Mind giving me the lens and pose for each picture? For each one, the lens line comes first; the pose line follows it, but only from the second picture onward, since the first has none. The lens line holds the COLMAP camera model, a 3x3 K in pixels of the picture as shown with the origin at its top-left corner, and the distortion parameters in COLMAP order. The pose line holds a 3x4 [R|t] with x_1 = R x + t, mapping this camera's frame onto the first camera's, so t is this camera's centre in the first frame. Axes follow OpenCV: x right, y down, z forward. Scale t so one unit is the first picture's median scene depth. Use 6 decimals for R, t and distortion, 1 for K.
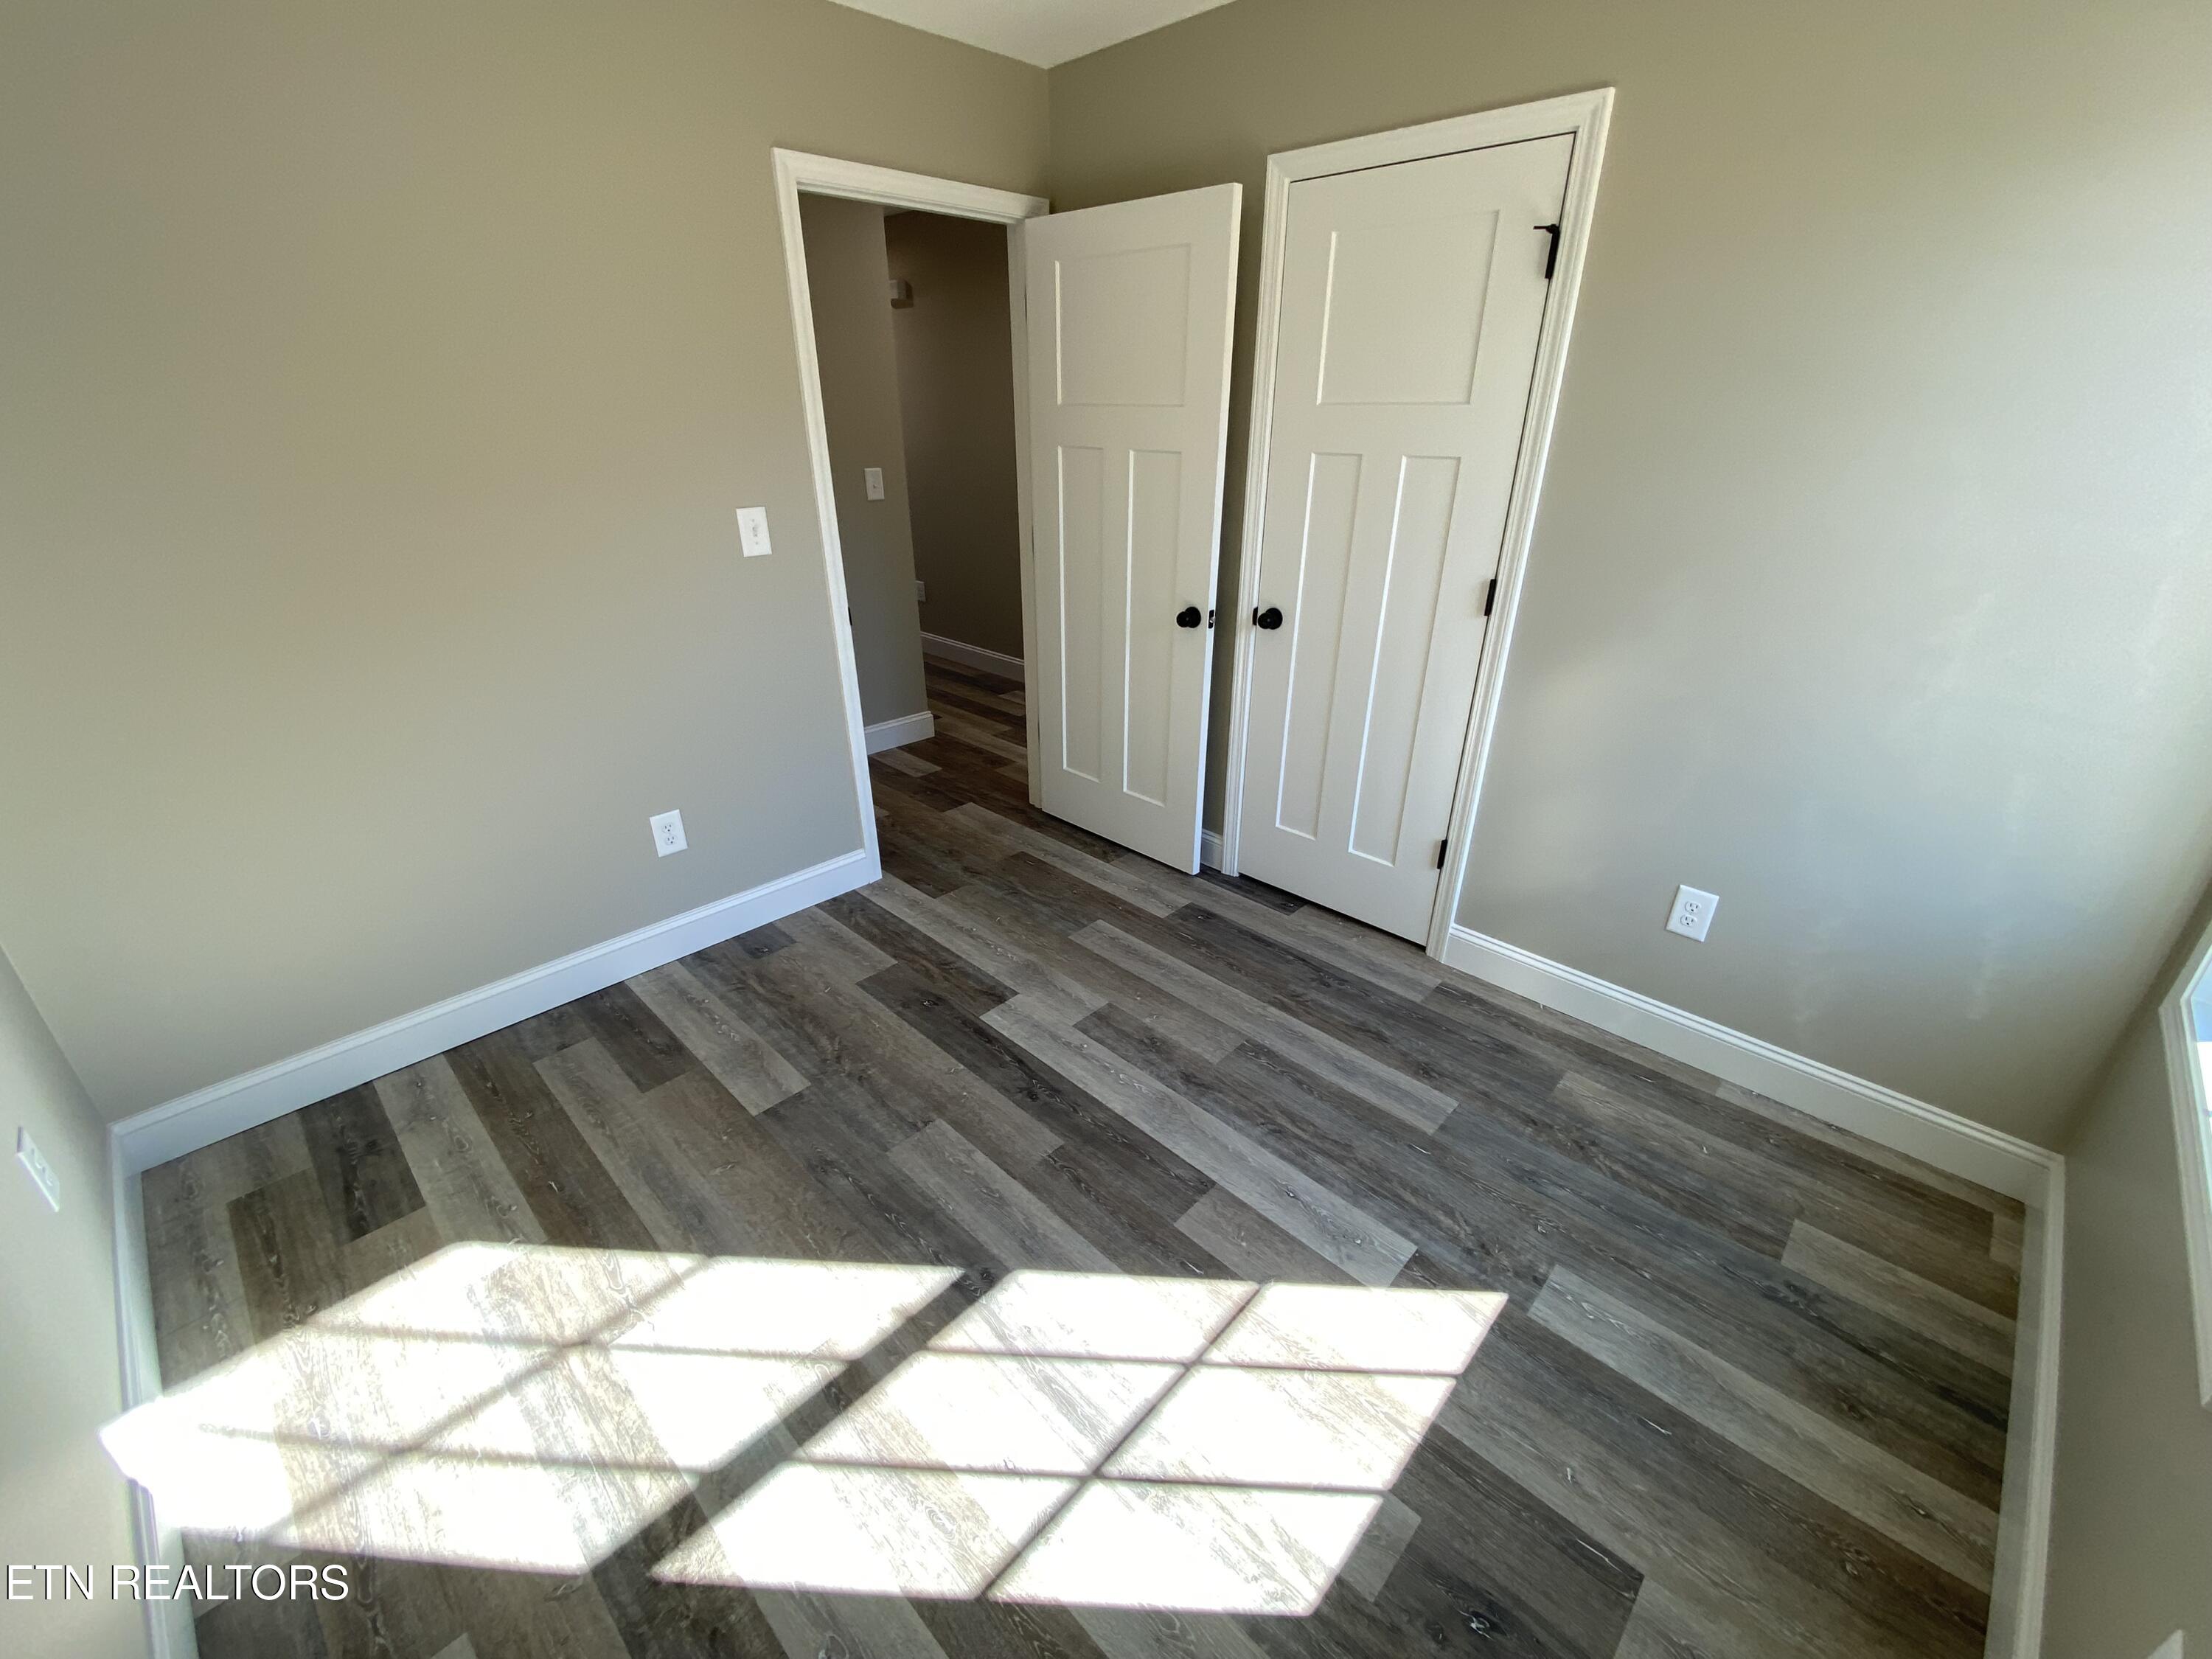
lens RADIAL K [[900.1, 0, 1097.4], [0, 900.1, 825.8], [0, 0, 1]] dist [0.058518, -0.046400]
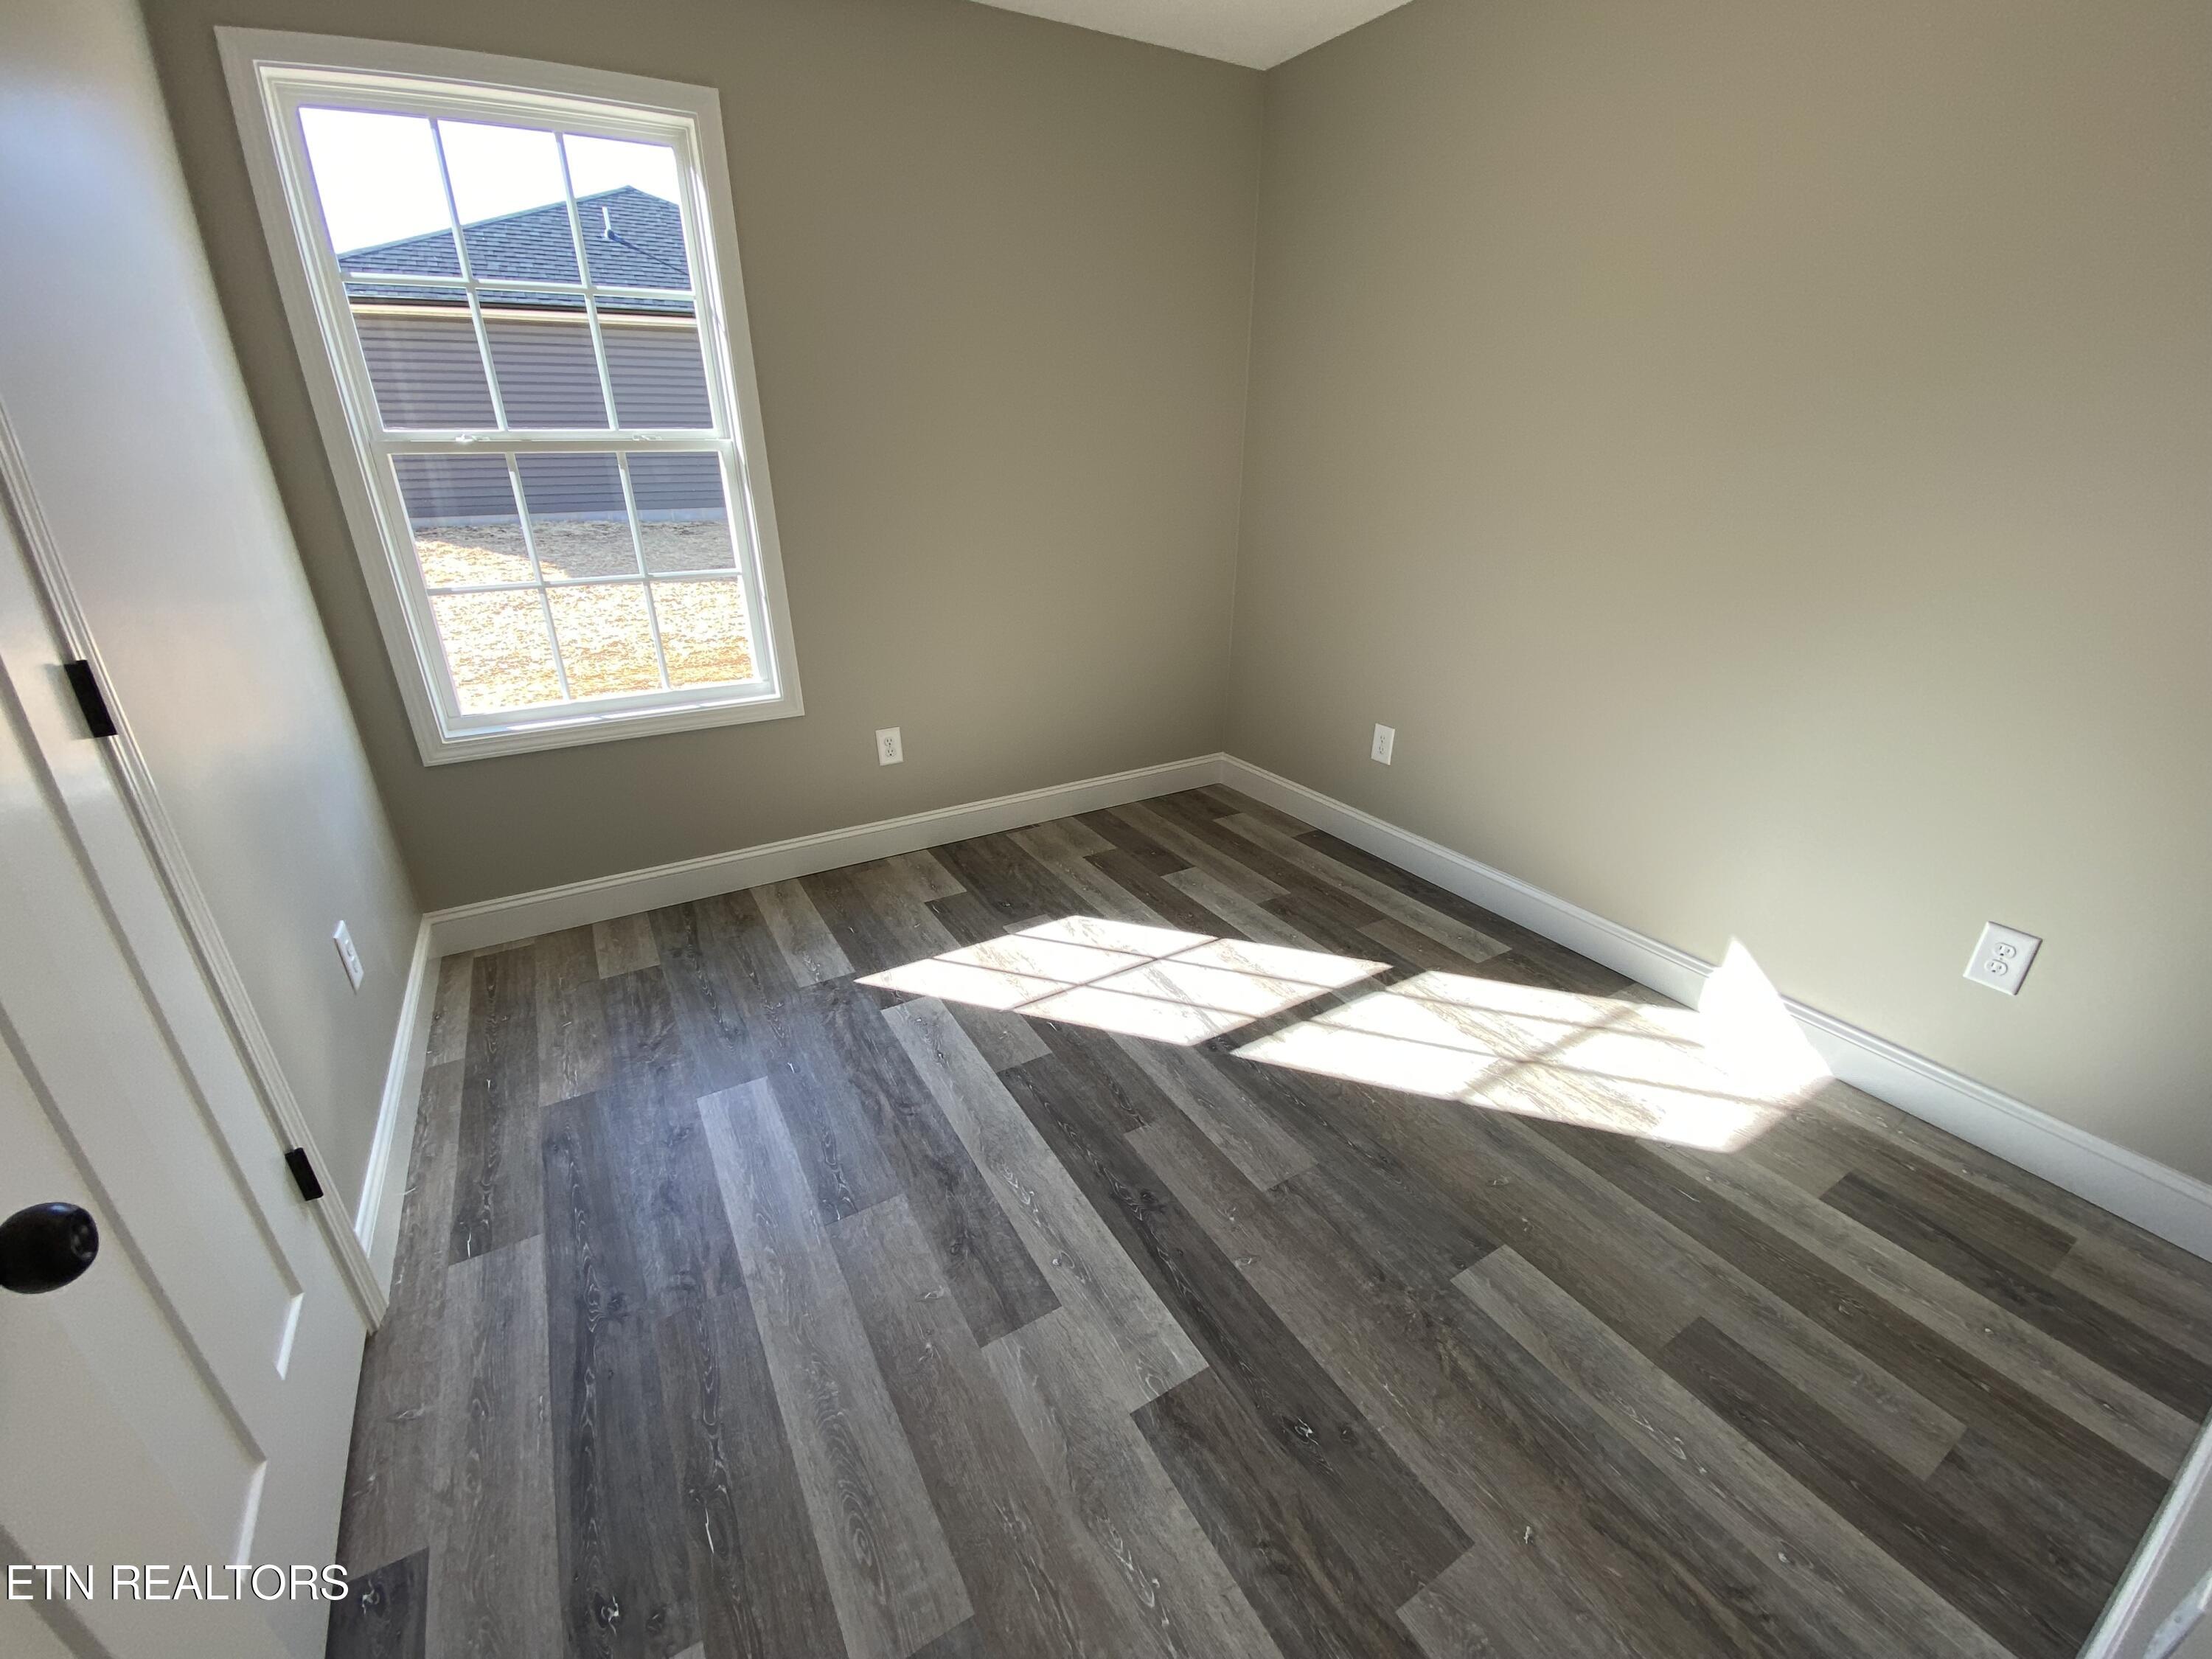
lens RADIAL K [[900.1, 0, 1097.4], [0, 900.1, 825.8], [0, 0, 1]] dist [0.058518, -0.046400]
pose [[-0.965319, -0.098462, 0.241794, -0.210168], [0.115127, 0.670699, 0.732741, -0.562175], [-0.234318, 0.735166, -0.636103, 1.409026]]
